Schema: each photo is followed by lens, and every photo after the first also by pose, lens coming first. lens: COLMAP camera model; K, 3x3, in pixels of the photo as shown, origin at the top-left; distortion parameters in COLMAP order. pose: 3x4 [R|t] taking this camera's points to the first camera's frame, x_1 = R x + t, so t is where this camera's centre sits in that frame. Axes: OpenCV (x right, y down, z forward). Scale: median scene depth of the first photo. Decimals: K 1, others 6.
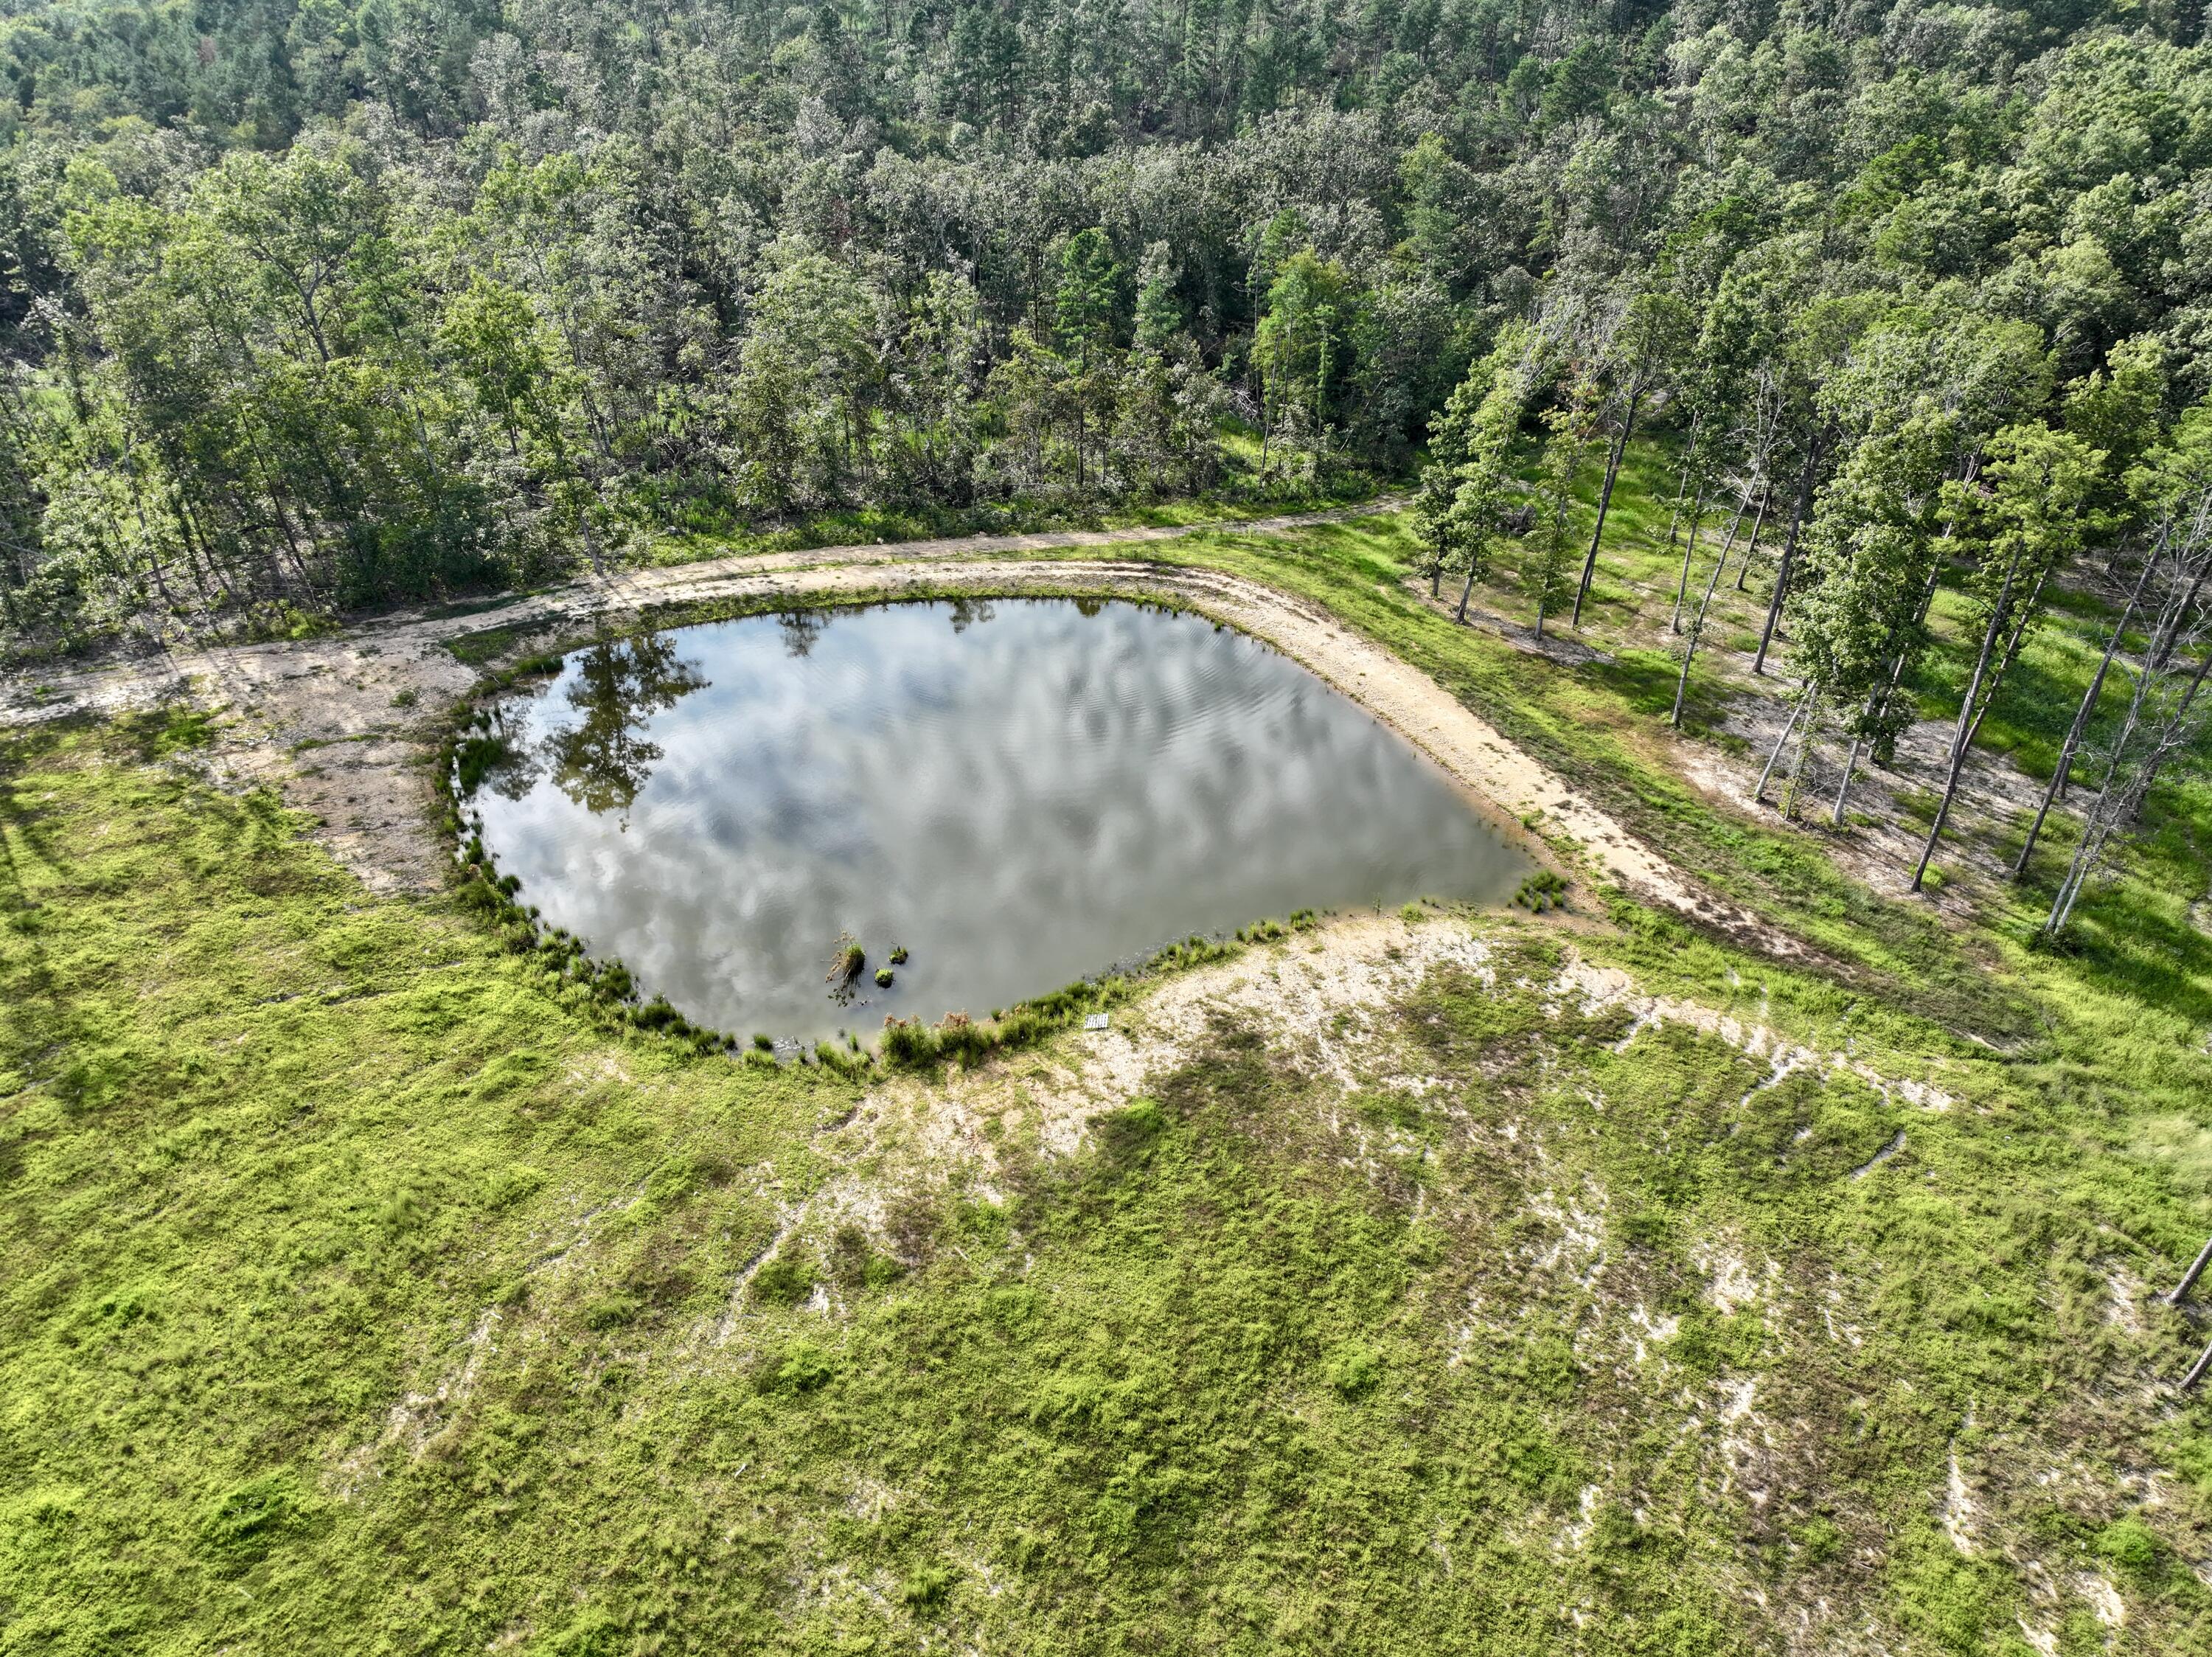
lens RADIAL K [[1589.9, 0, 1097.5], [0, 1589.9, 826.4], [0, 0, 1]] dist [-0.002372, 0.027905]
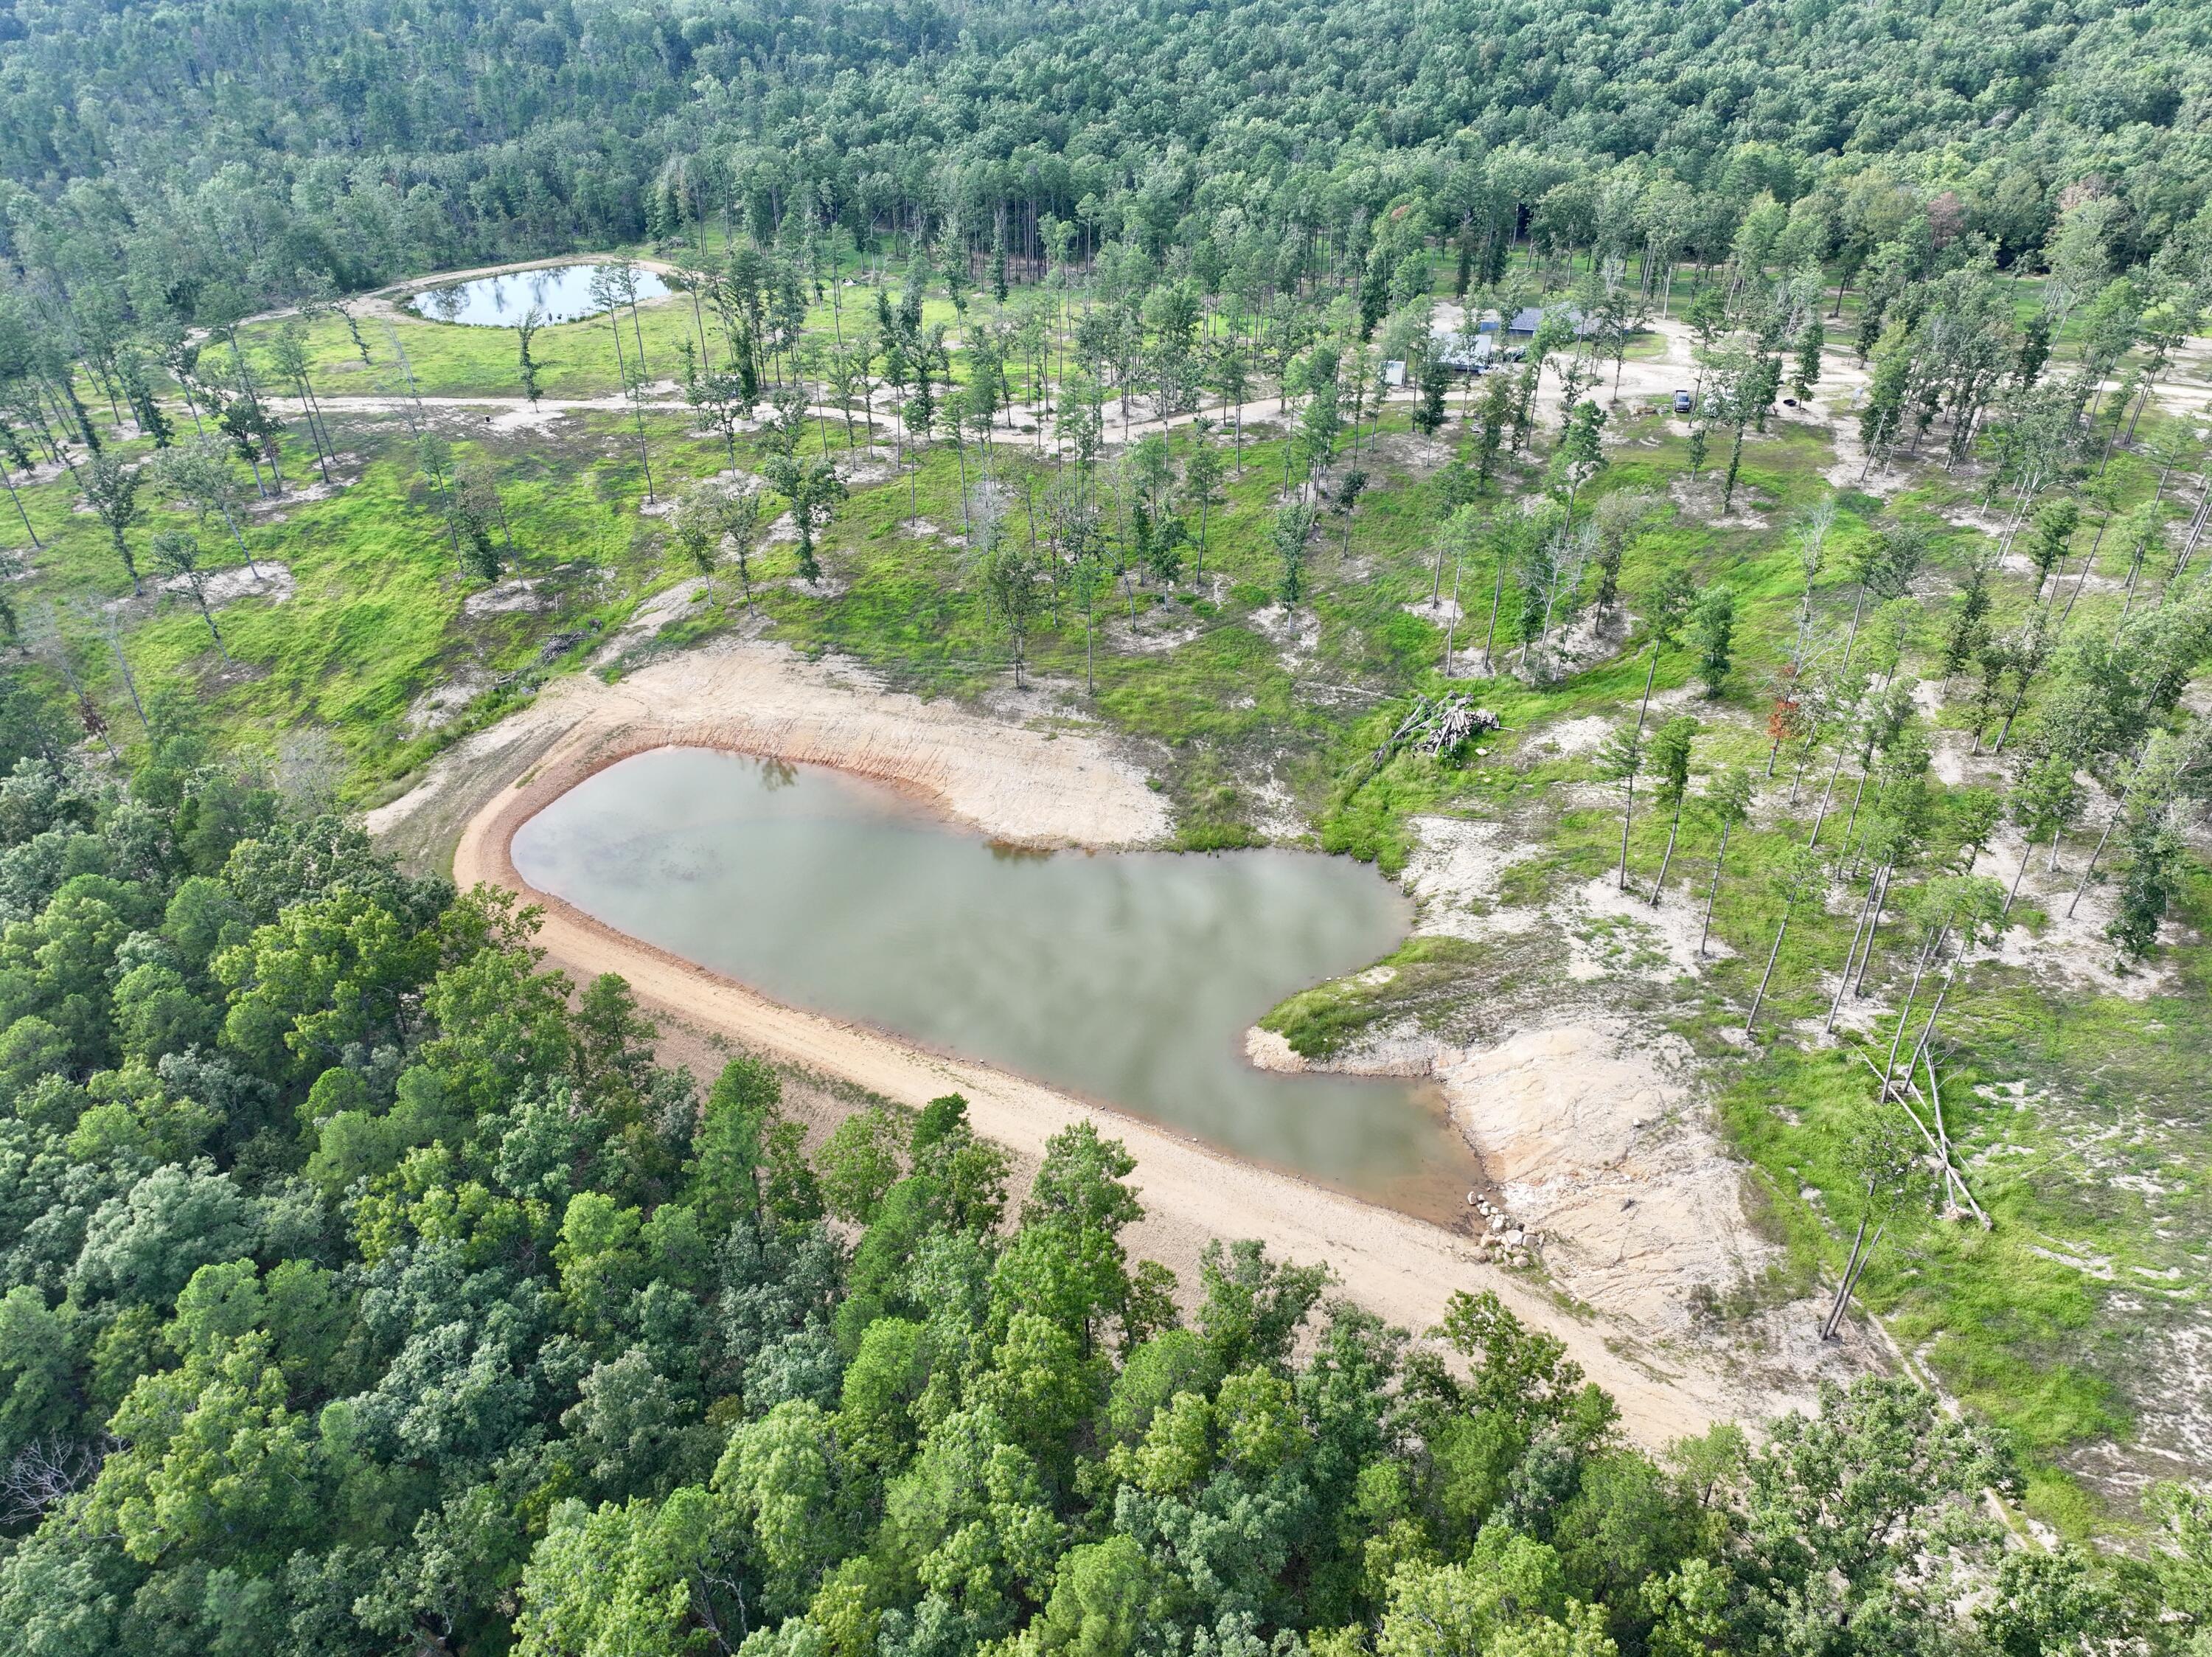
lens RADIAL K [[1560.8, 0, 1102.0], [0, 1560.8, 818.7], [0, 0, 1]] dist [0.006299, 0.023058]
pose [[0.868848, -0.285017, 0.404807, -0.822029], [0.287807, 0.956083, 0.055432, 1.337903], [-0.402828, 0.068344, 0.912721, -2.877639]]
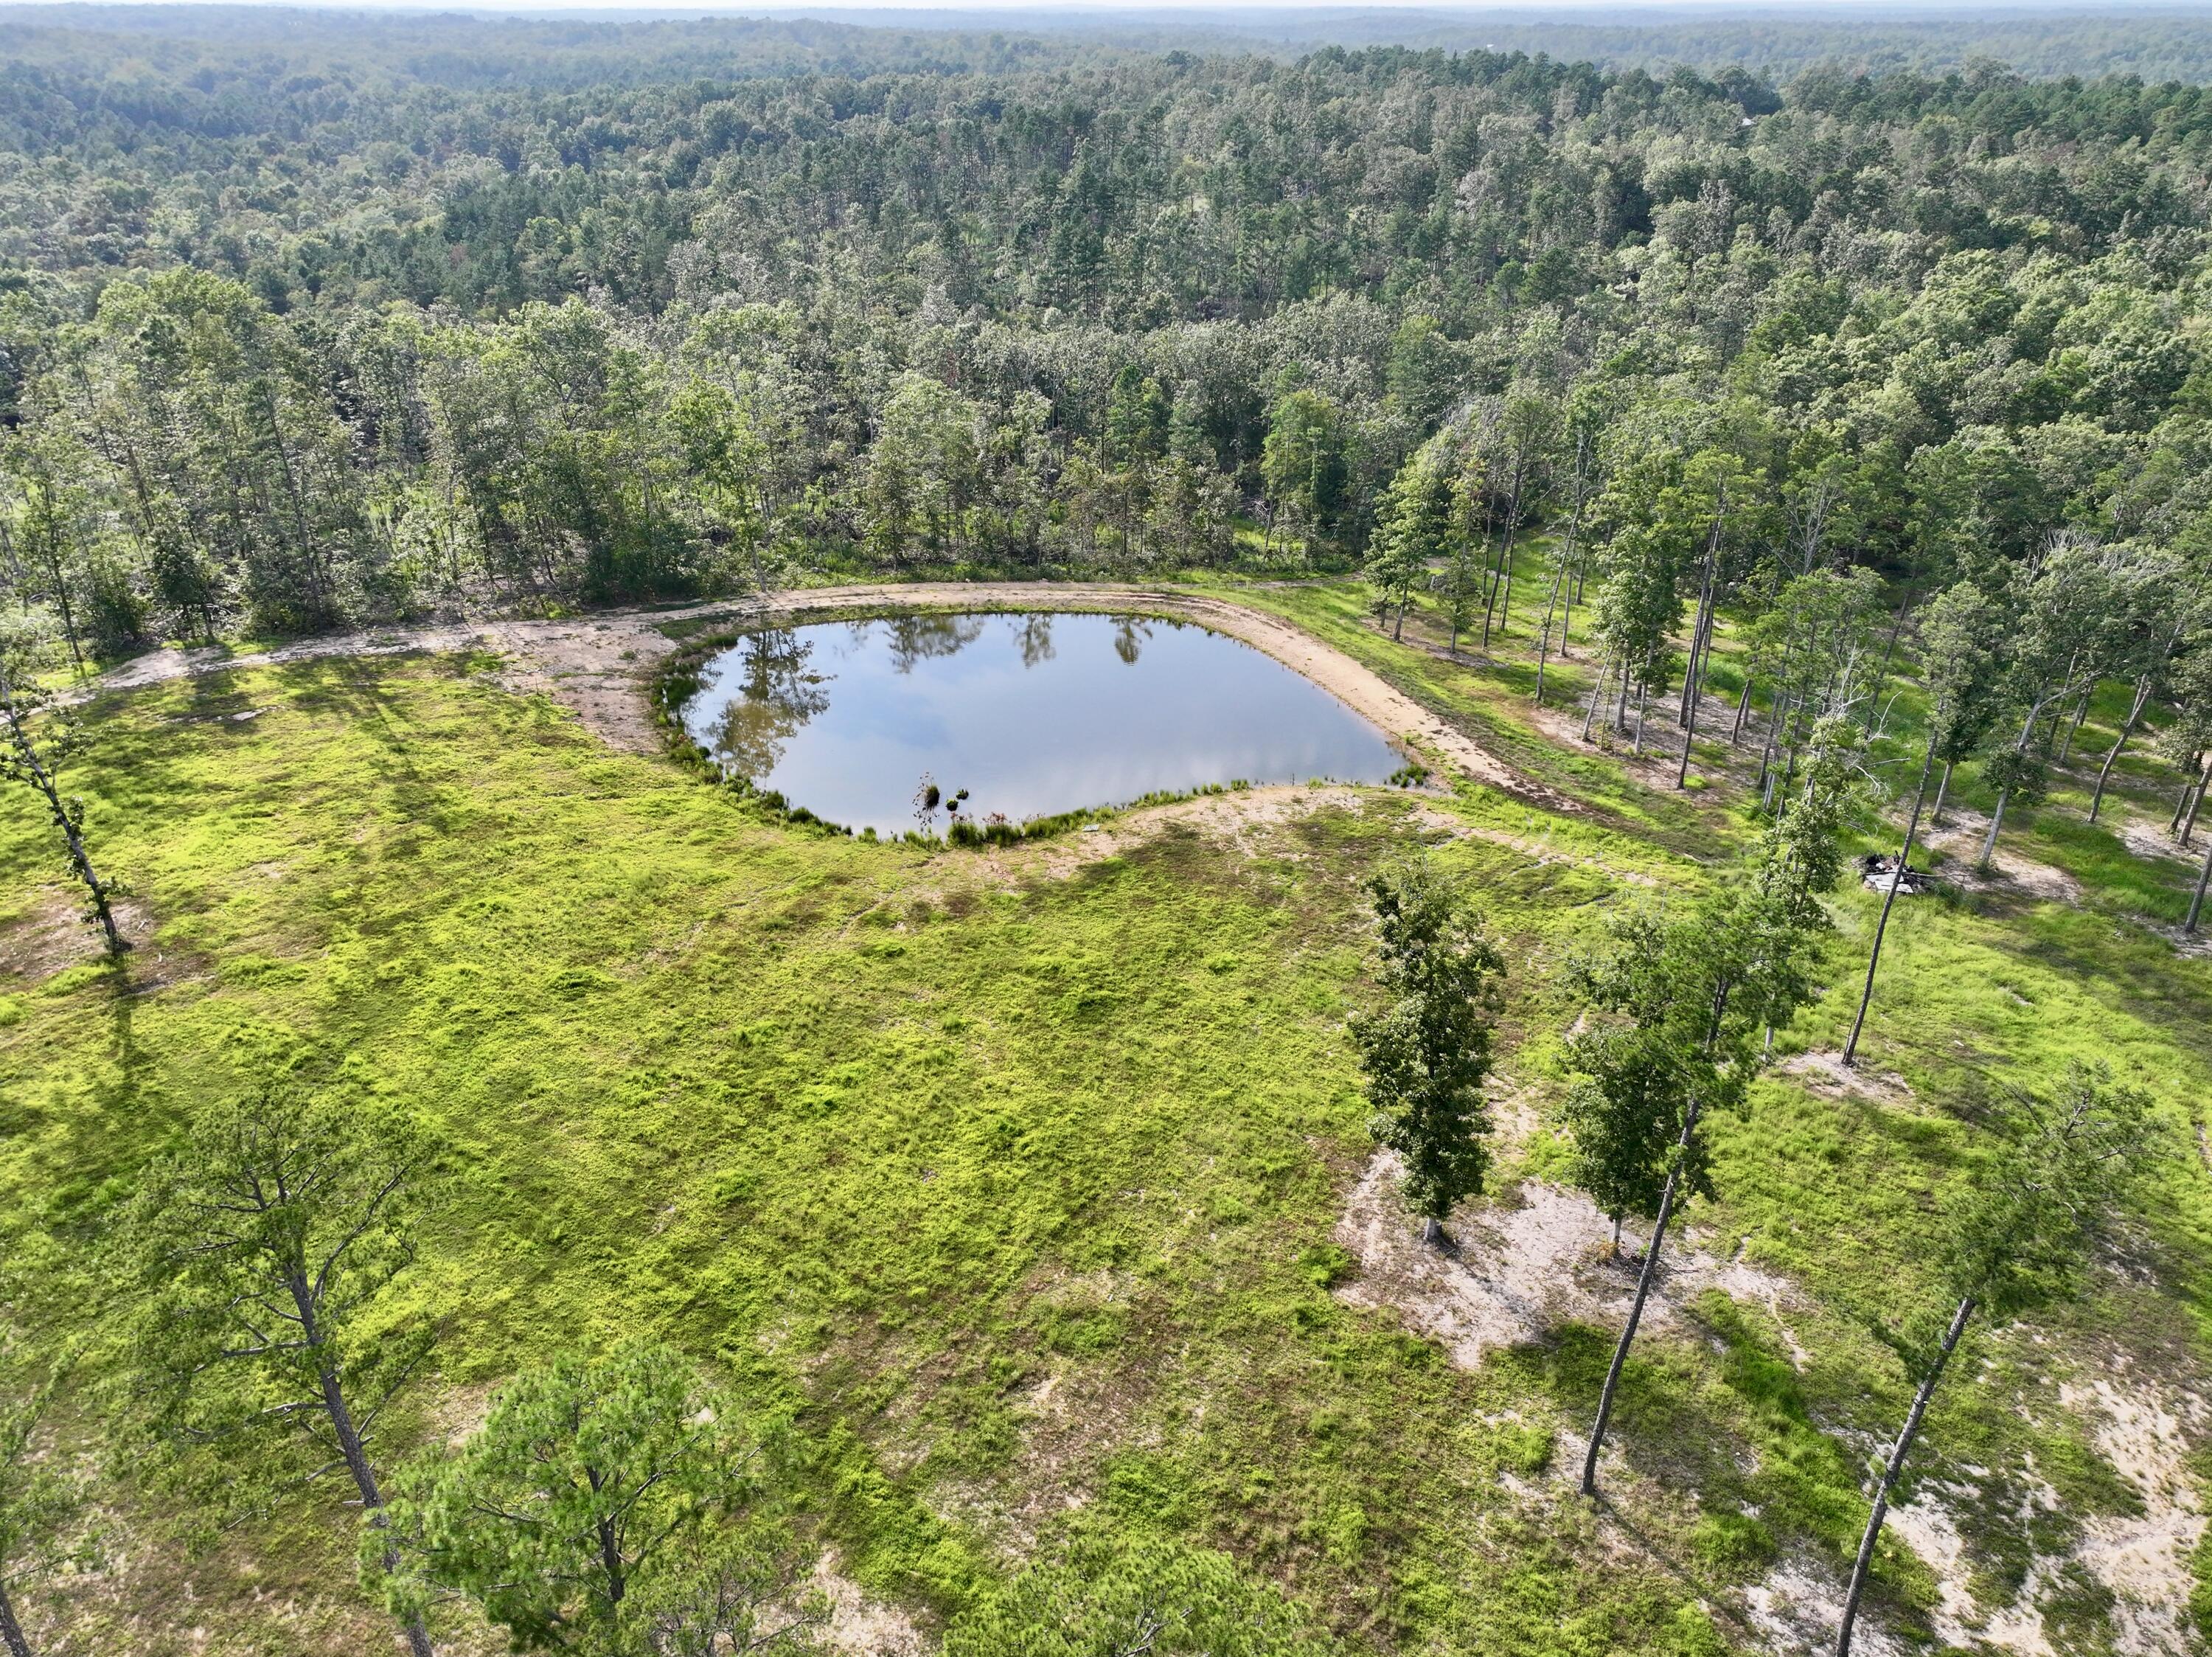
lens RADIAL K [[1560.8, 0, 1102.0], [0, 1560.8, 818.7], [0, 0, 1]] dist [0.006299, 0.023058]
pose [[0.998078, 0.029350, -0.054585, 0.069267], [-0.035884, 0.991775, -0.122861, 0.226967], [0.050531, 0.124584, 0.990922, -0.352538]]
